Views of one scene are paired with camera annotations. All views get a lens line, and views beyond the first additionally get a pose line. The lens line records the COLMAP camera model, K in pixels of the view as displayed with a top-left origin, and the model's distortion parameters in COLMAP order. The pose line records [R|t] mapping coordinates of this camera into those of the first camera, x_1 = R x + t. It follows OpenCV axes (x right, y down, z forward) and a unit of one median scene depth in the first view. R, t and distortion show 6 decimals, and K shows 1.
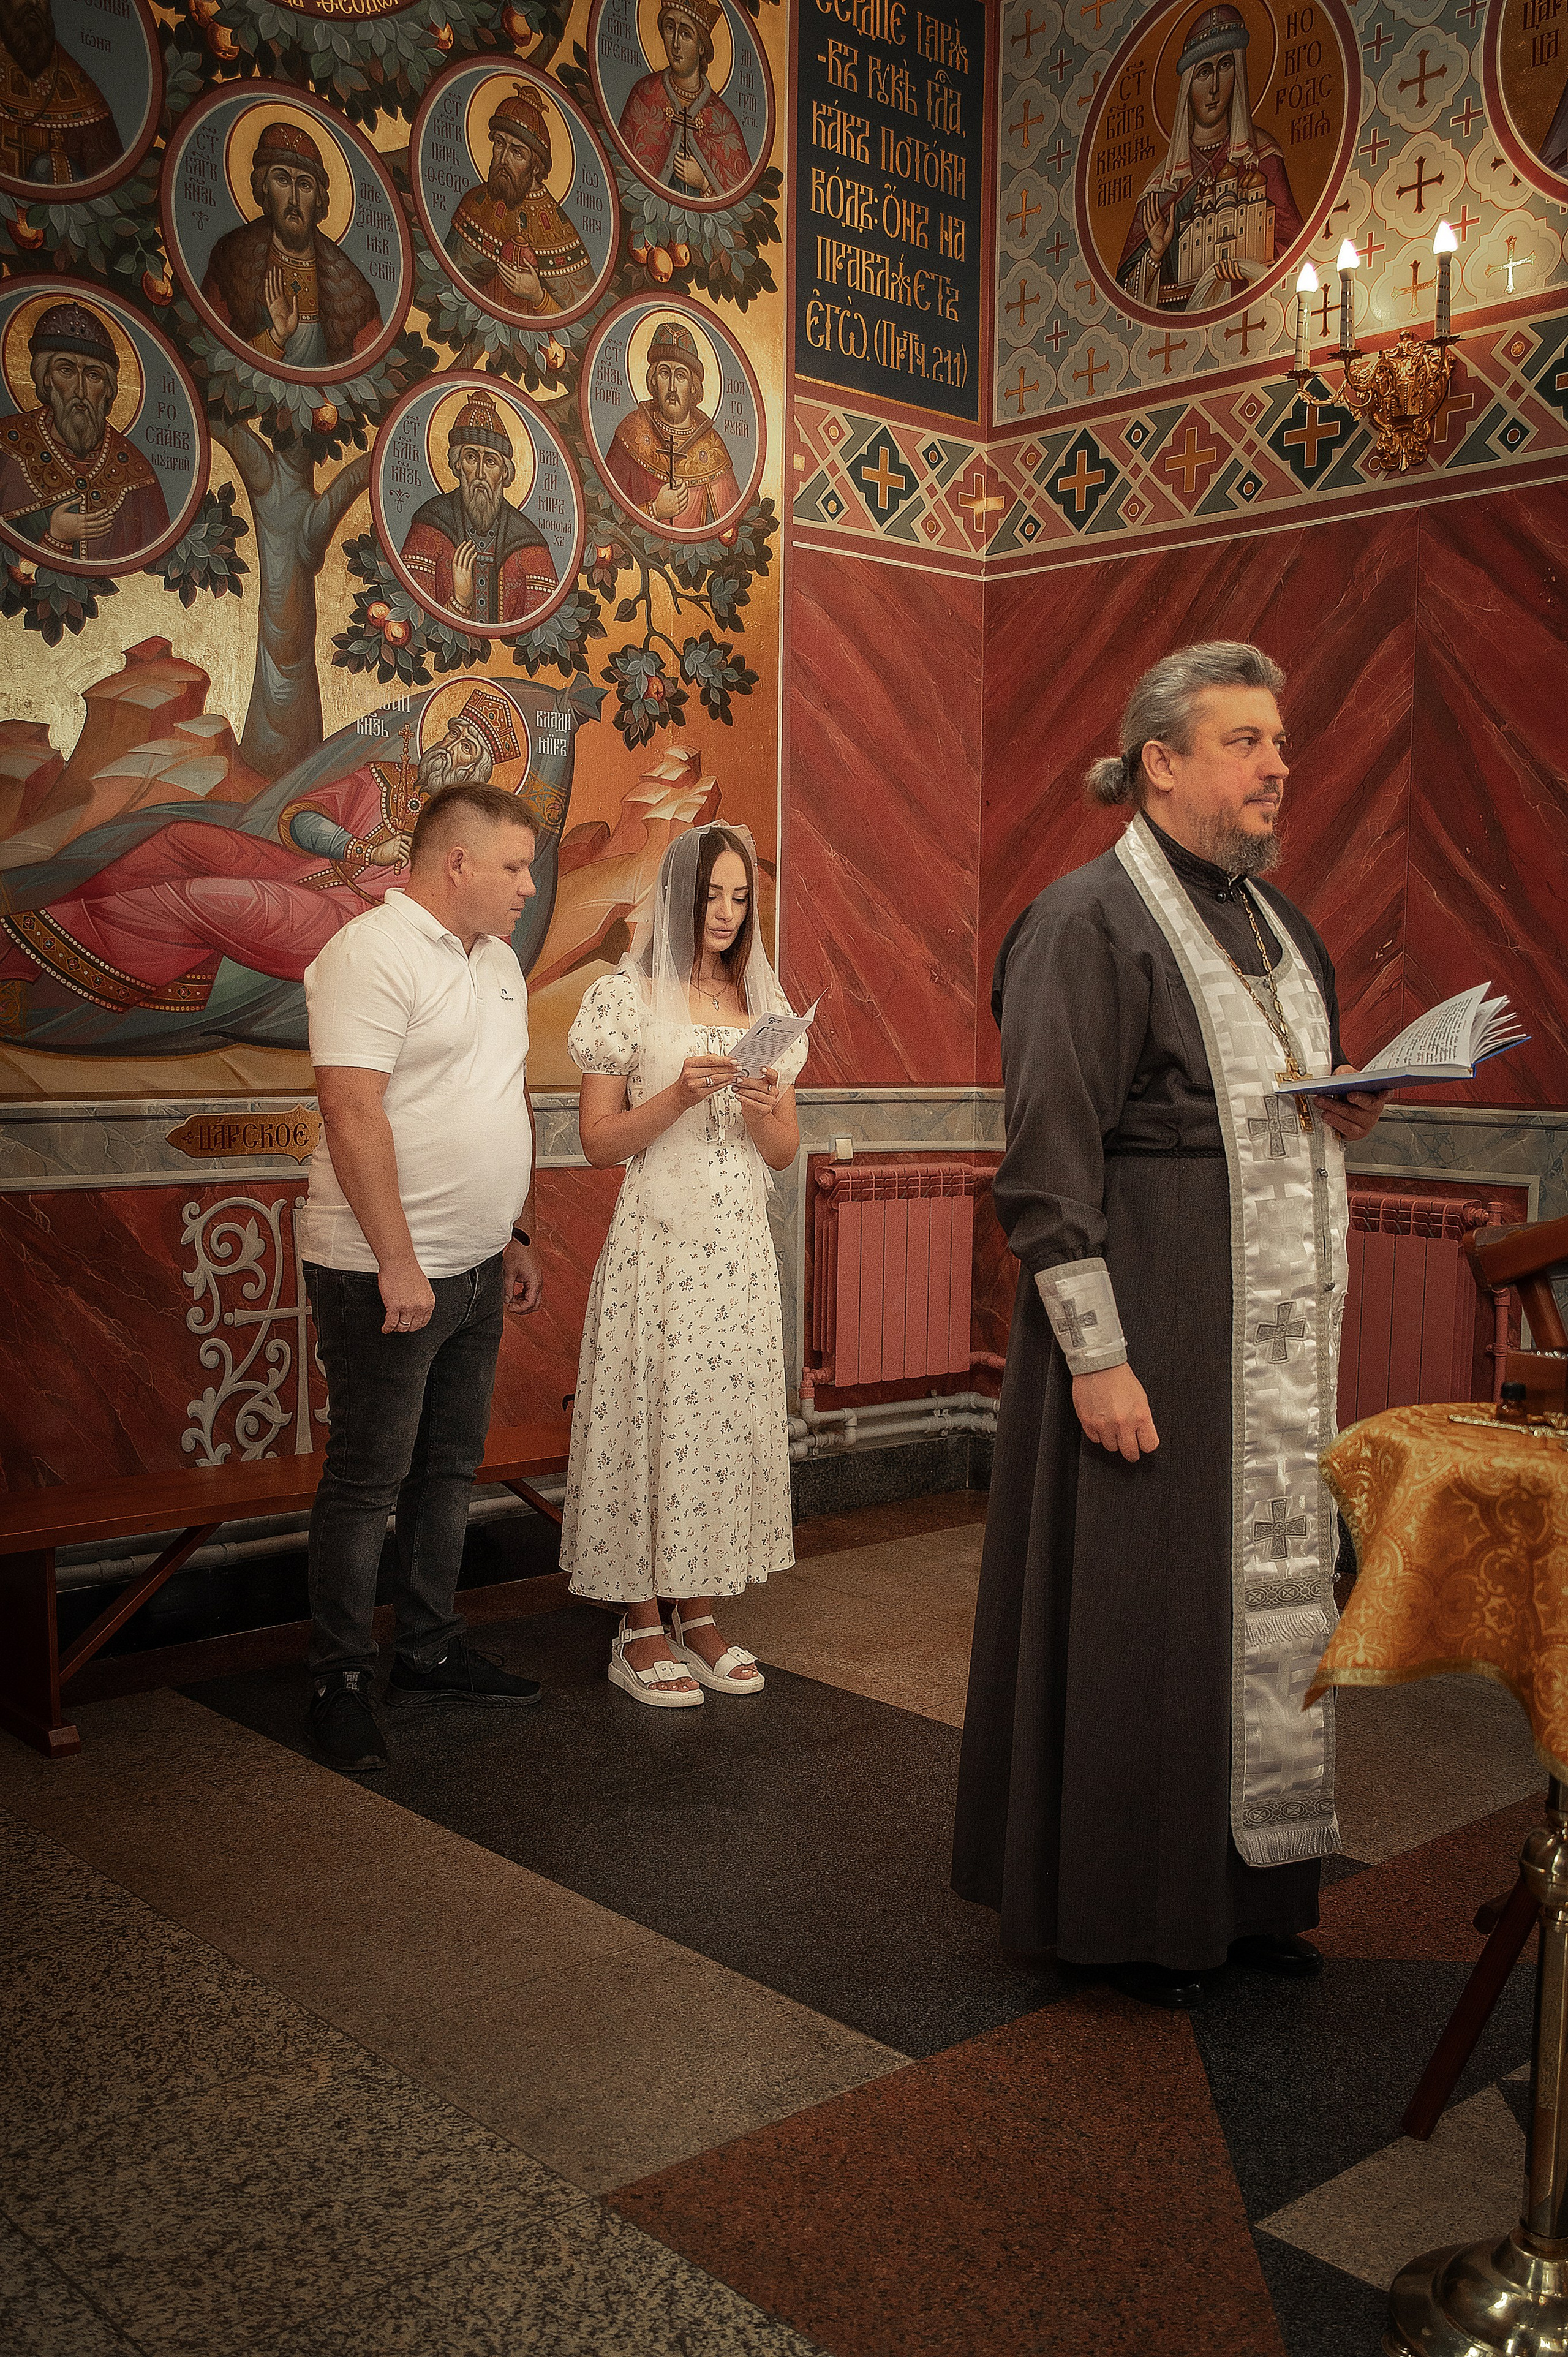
lens RADIAL K [[2146.1, 0, 817.6], [0, 2146.1, 1242.2], [0, 0, 1]] dist [-0.072440, 0.083156]
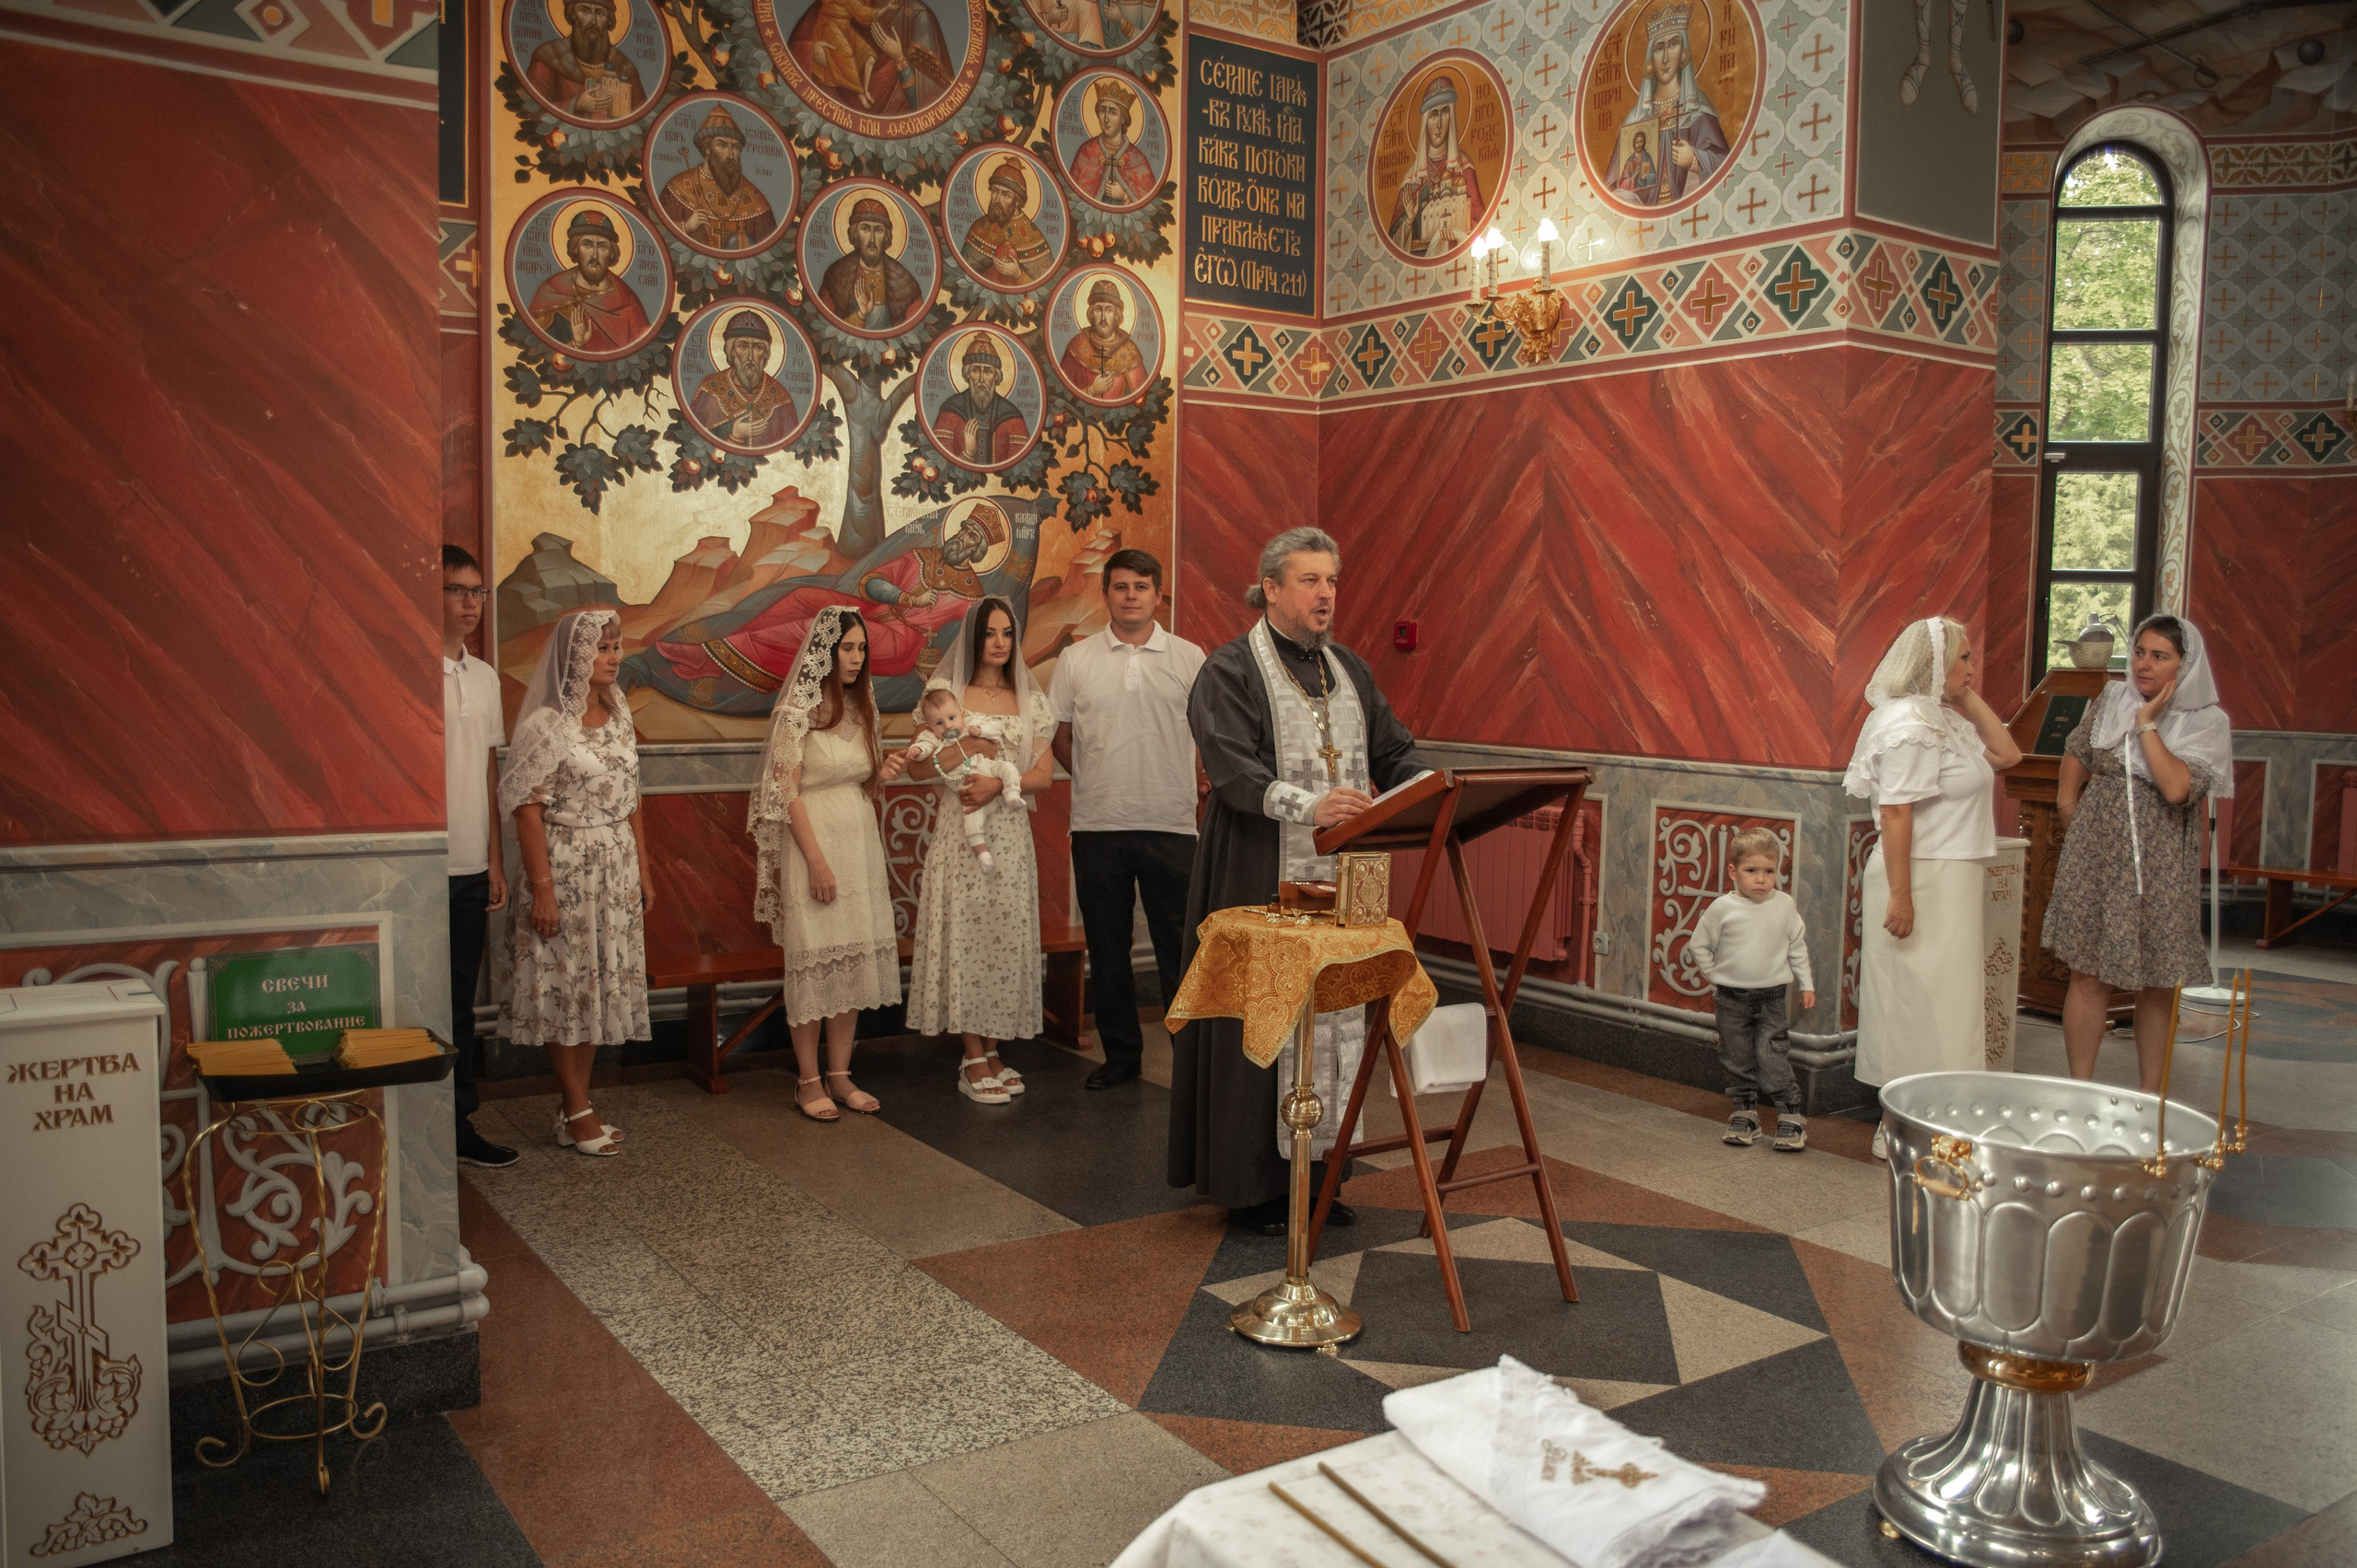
lens RADIAL K [[1694.0, 0, 1178.5], [0, 1694.0, 784.0], [0, 0, 1]] dist [-0.110647, 0.079506]
pose [[0.991238, 0.012990, -0.131445, 0.178918], [-0.016319, 0.999572, -0.024286, -0.002444], [0.131074, 0.026218, 0.991026, -0.314625]]
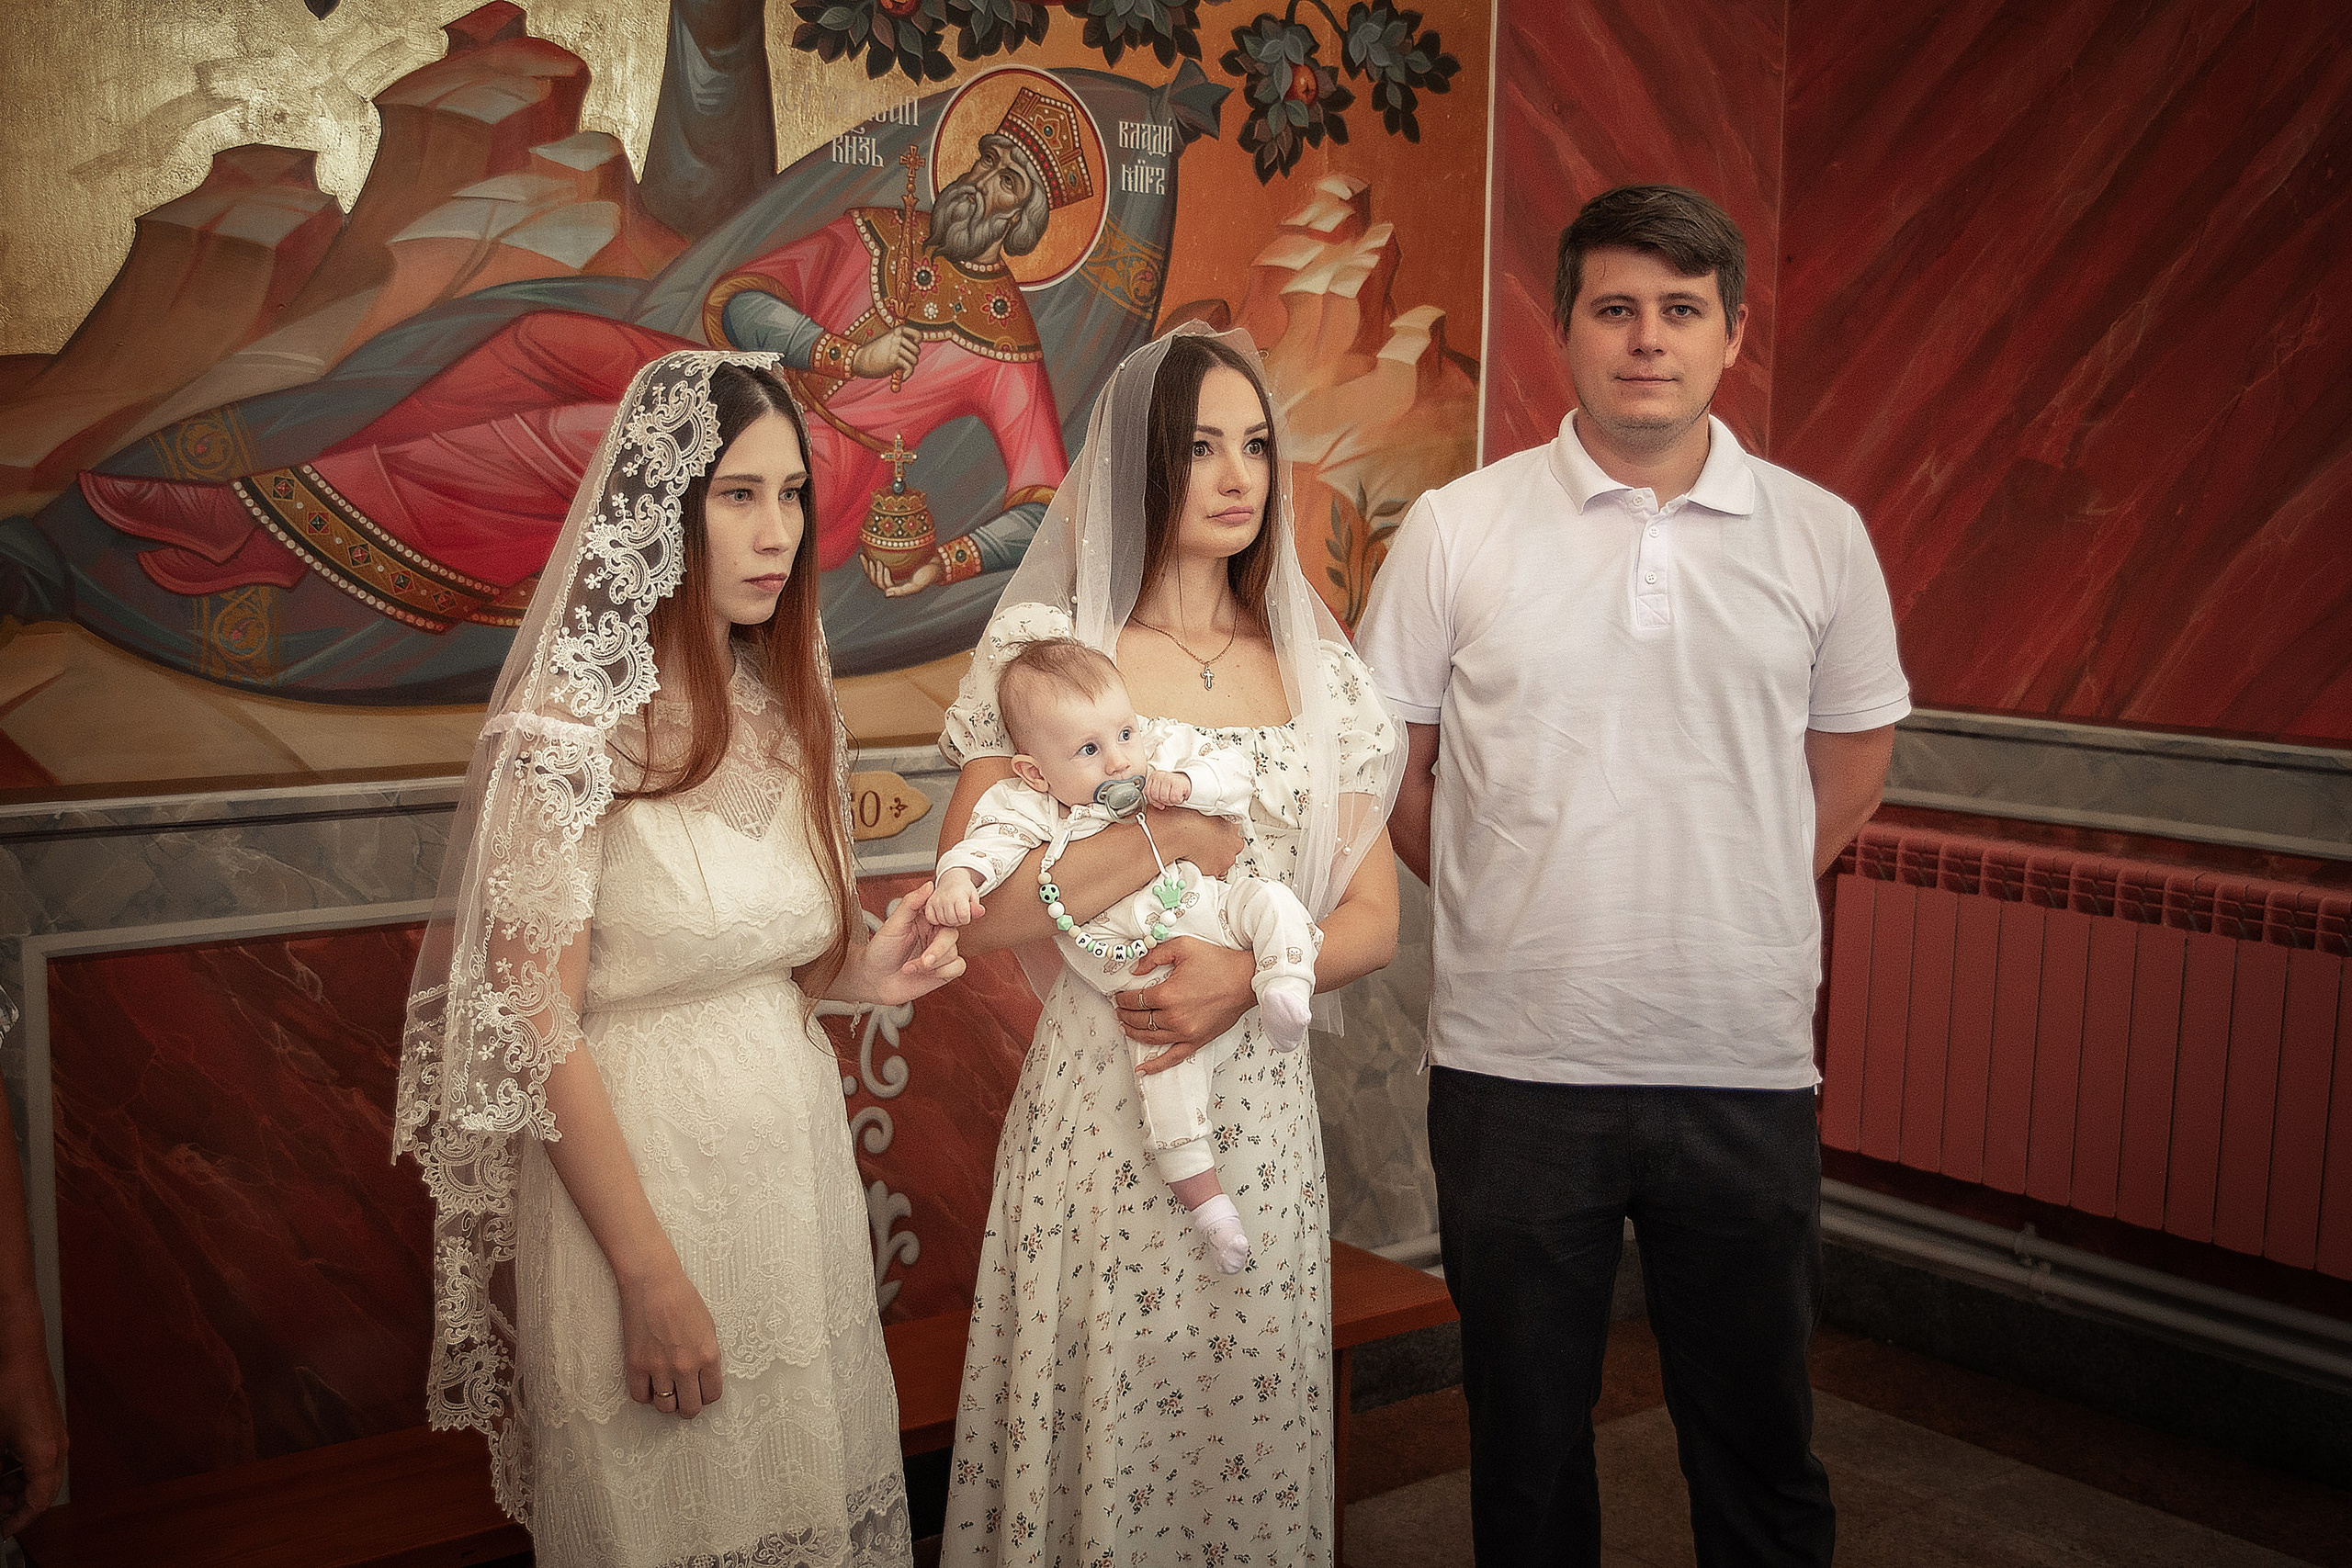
lens RADIAL K [[2569.9, 0, 1170.0], [0, 2569.9, 828.5], [0, 0, 1]] dist [-0.041060, 0.007976]
pose [[0.996698, 0.015547, -0.079696, -0.054975], [-0.013103, 0.999431, 0.031093, -0.067593], [0.080134, -0.029946, 0.996334, 0.256046]]
